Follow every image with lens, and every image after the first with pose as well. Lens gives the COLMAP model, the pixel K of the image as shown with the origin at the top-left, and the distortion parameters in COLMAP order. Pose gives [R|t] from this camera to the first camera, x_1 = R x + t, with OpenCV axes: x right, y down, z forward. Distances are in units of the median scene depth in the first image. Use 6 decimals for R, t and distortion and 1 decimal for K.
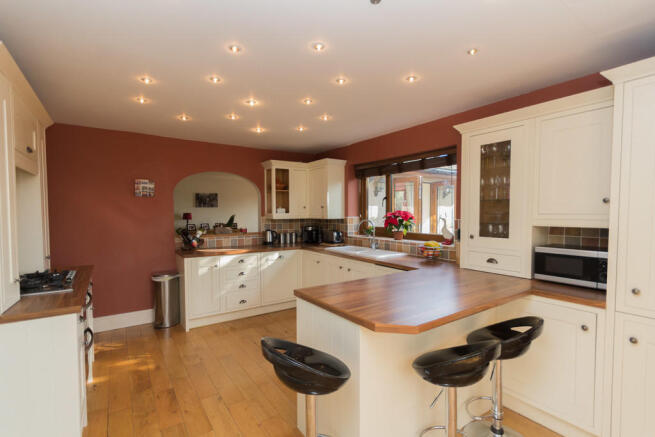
lens RADIAL K [[303.7, 0, 327.5], [0, 303.7, 218.5], [0, 0, 1]] dist [0.000198, 0.000004]
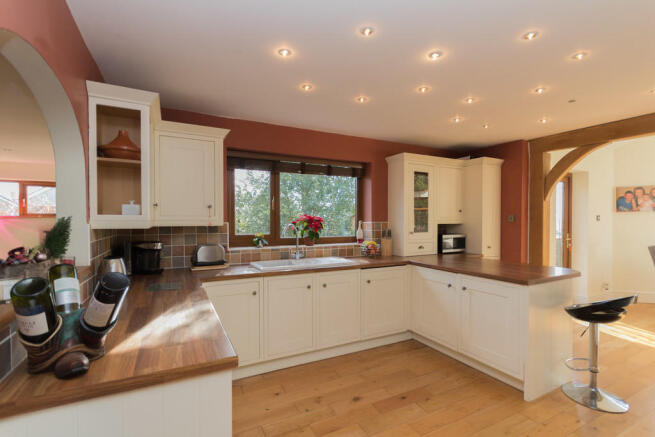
lens RADIAL K [[305.7, 0, 327.5], [0, 305.7, 218.5], [0, 0, 1]] dist [0.000566, 0.000066]
pose [[0.130708, -0.004802, 0.991409, -0.713173], [0.017116, 0.999850, 0.002587, -0.014814], [-0.991273, 0.016631, 0.130771, 0.846862]]
